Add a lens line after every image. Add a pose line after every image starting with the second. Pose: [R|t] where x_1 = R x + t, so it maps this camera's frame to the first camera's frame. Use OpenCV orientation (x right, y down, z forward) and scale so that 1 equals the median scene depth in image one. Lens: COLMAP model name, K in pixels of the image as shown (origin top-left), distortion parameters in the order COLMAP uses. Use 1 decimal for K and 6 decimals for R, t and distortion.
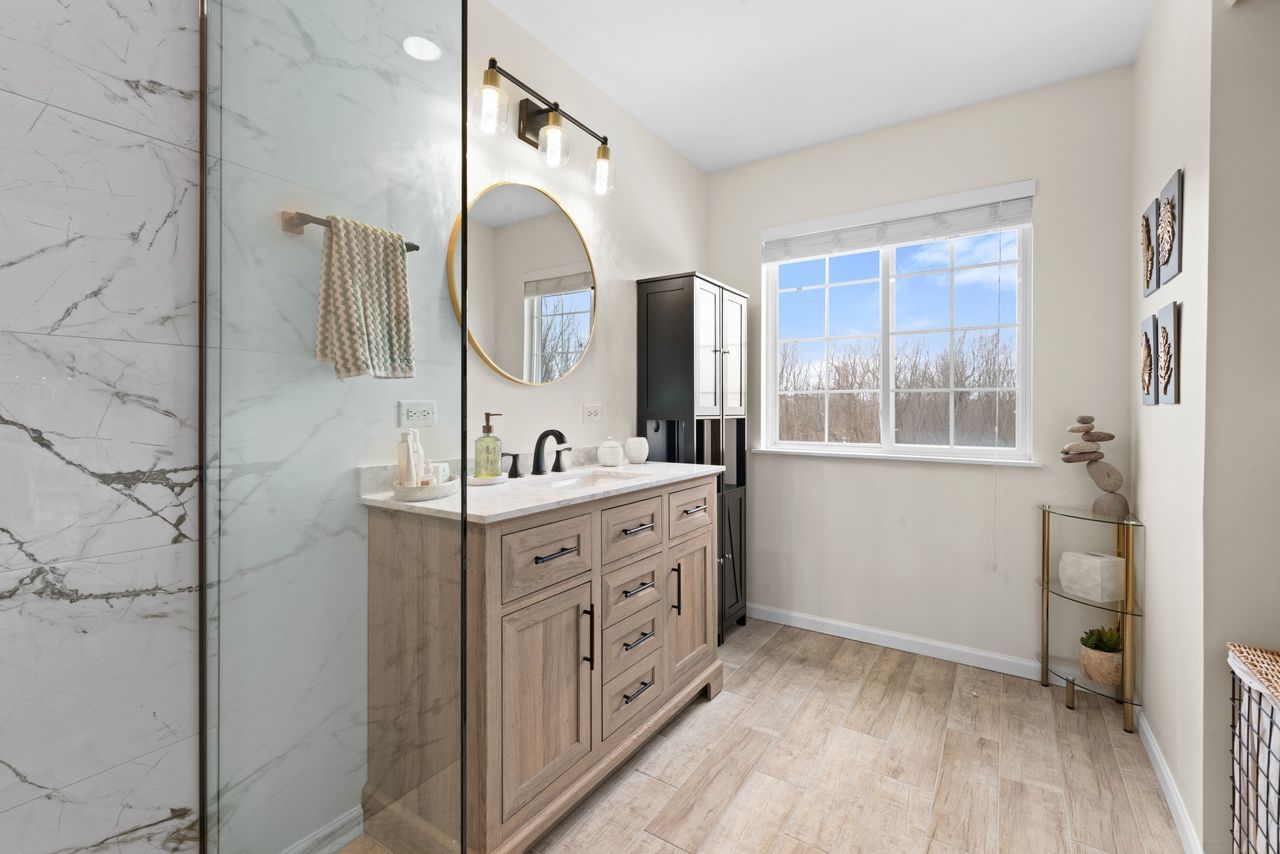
lens RADIAL K [[556.2, 0, 651.9], [0, 556.2, 417.2], [0, 0, 1]] dist [-0.000170, -0.000815]
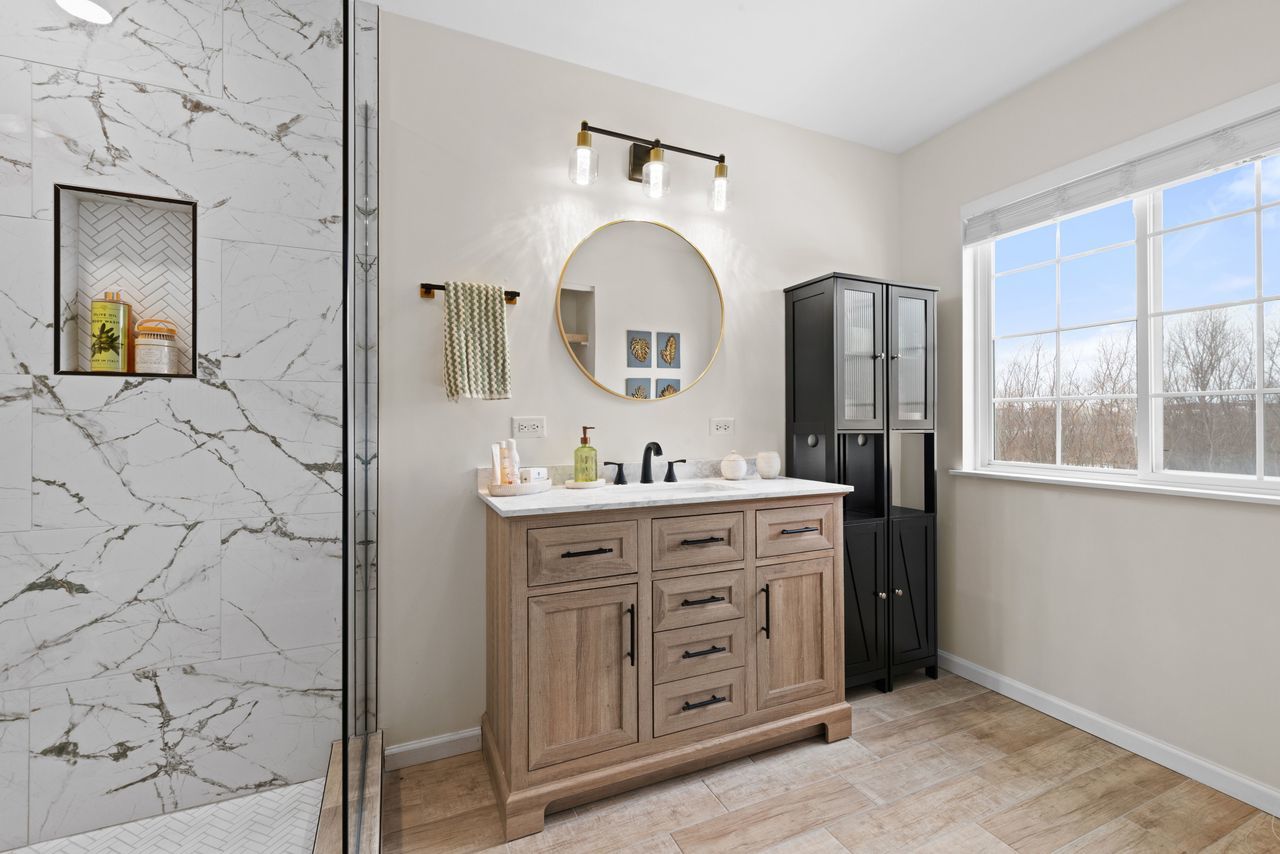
lens RADIAL K [[556.2, 0, 653.8], [0, 556.2, 426.5], [0, 0, 1]] dist [-0.000170, -0.000815]
pose [[0.844348, -0.000498, -0.535796, 0.413462], [-0.003825, 0.999968, -0.006957, -0.000428], [0.535782, 0.007923, 0.844319, 0.091324]]
